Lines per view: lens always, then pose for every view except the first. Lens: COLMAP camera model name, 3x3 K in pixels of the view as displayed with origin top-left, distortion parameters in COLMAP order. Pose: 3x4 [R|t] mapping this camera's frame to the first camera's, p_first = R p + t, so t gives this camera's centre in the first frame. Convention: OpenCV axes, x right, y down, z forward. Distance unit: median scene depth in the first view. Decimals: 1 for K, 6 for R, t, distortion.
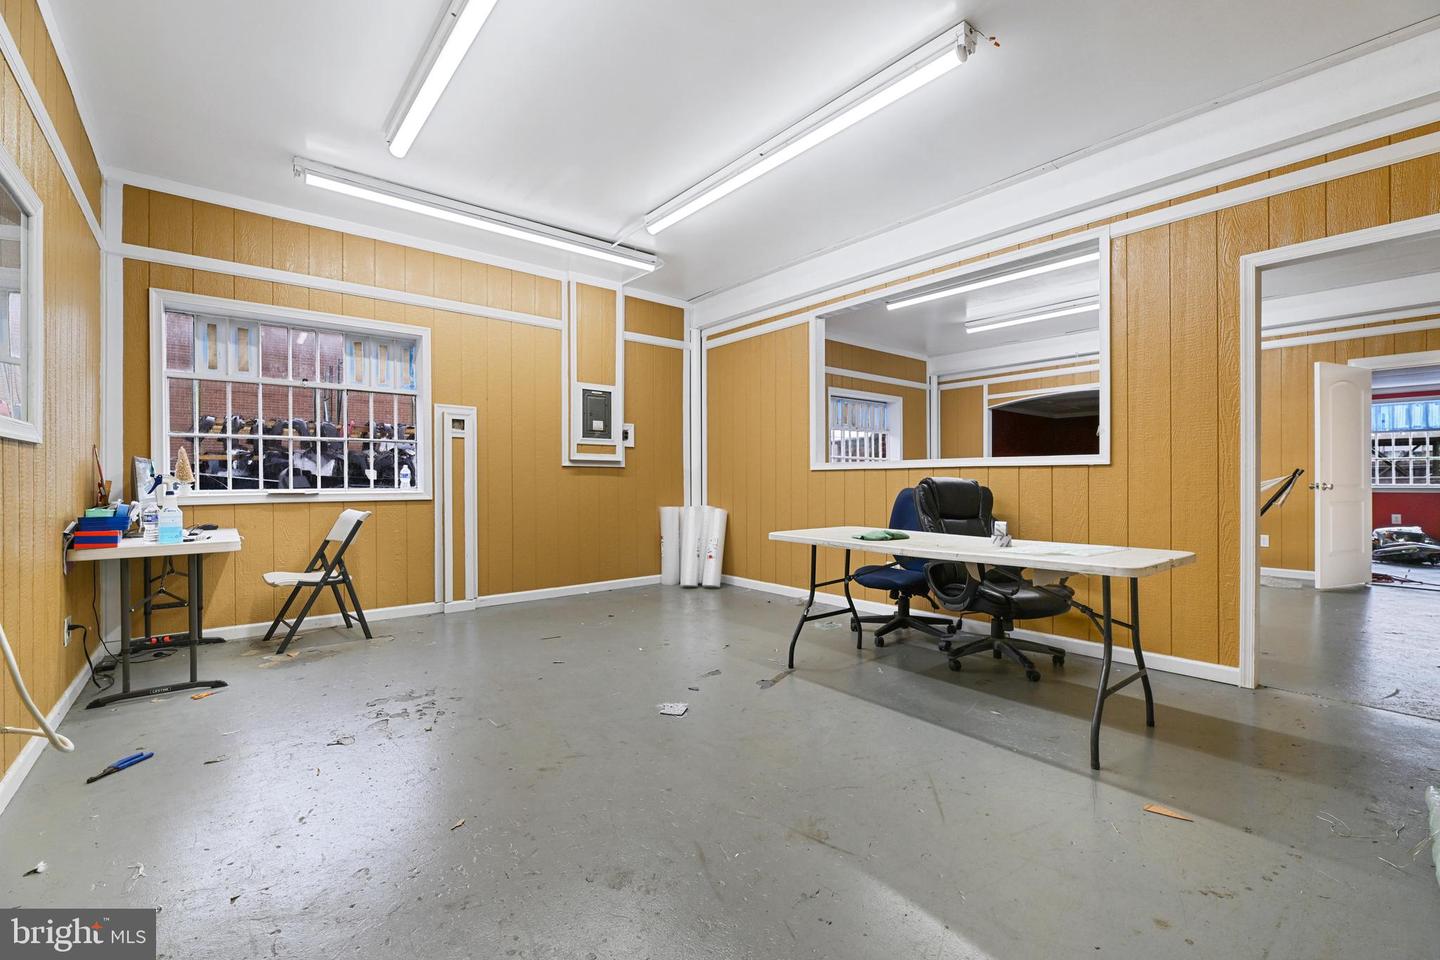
lens RADIAL K [[606.4, 0, 720.0], [0, 606.4, 480.0], [0, 0, 1]] dist [0.006040, -0.000236]
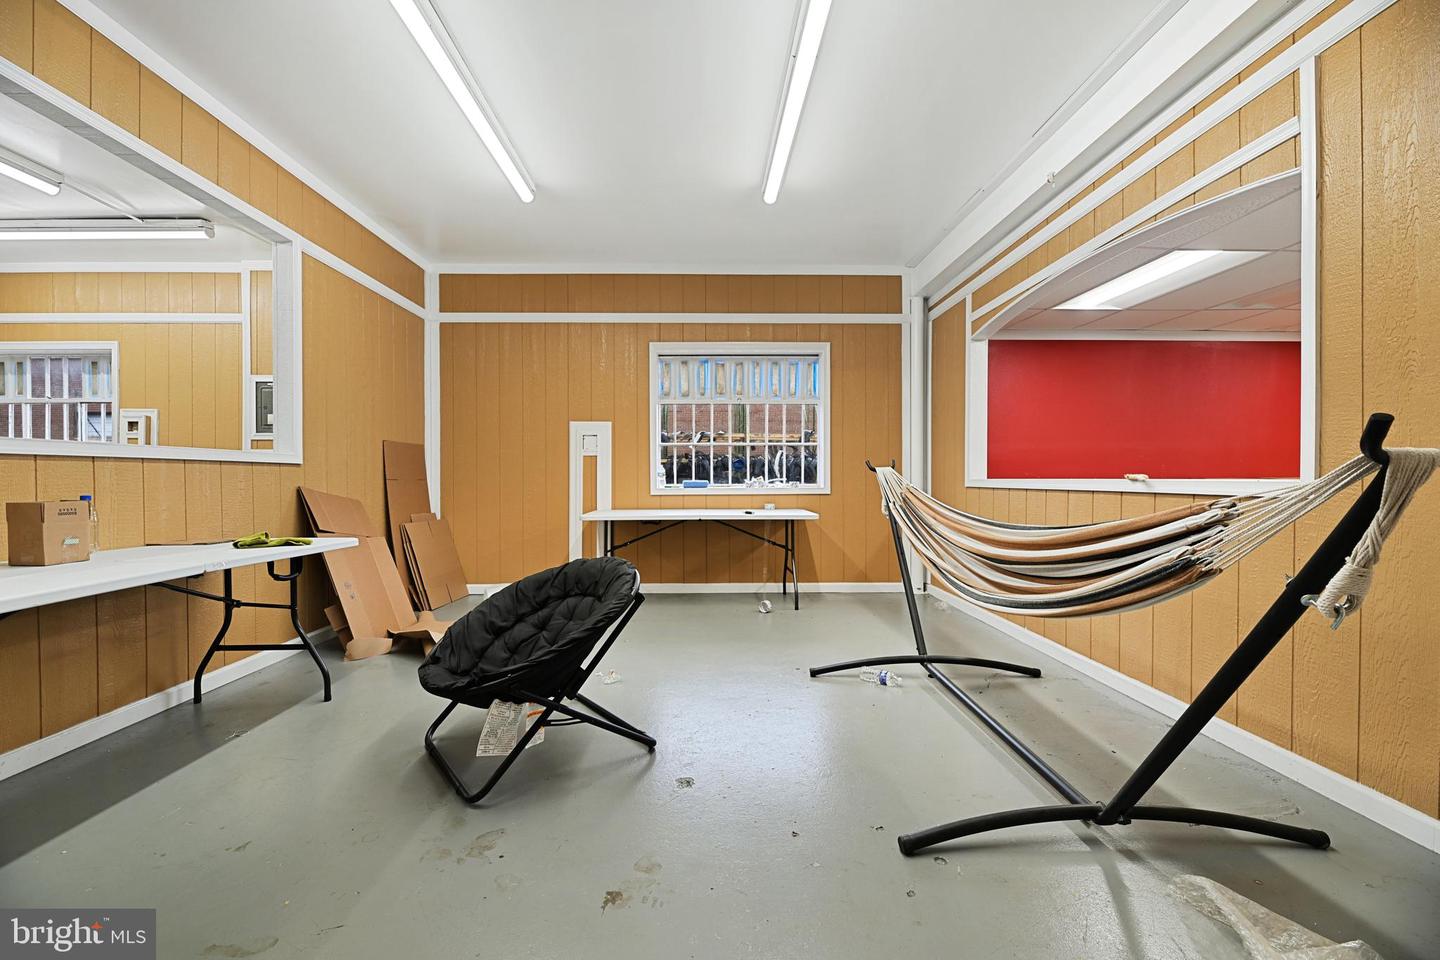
lens RADIAL K [[578.2, 0, 720.0], [0, 578.2, 480.0], [0, 0, 1]] dist [0.010868, 0.000037]
pose [[0.782236, 0.001770, -0.622979, 0.578754], [0.002203, 0.999982, 0.005608, 0.000757], [0.622978, -0.005759, 0.782218, 0.463180]]
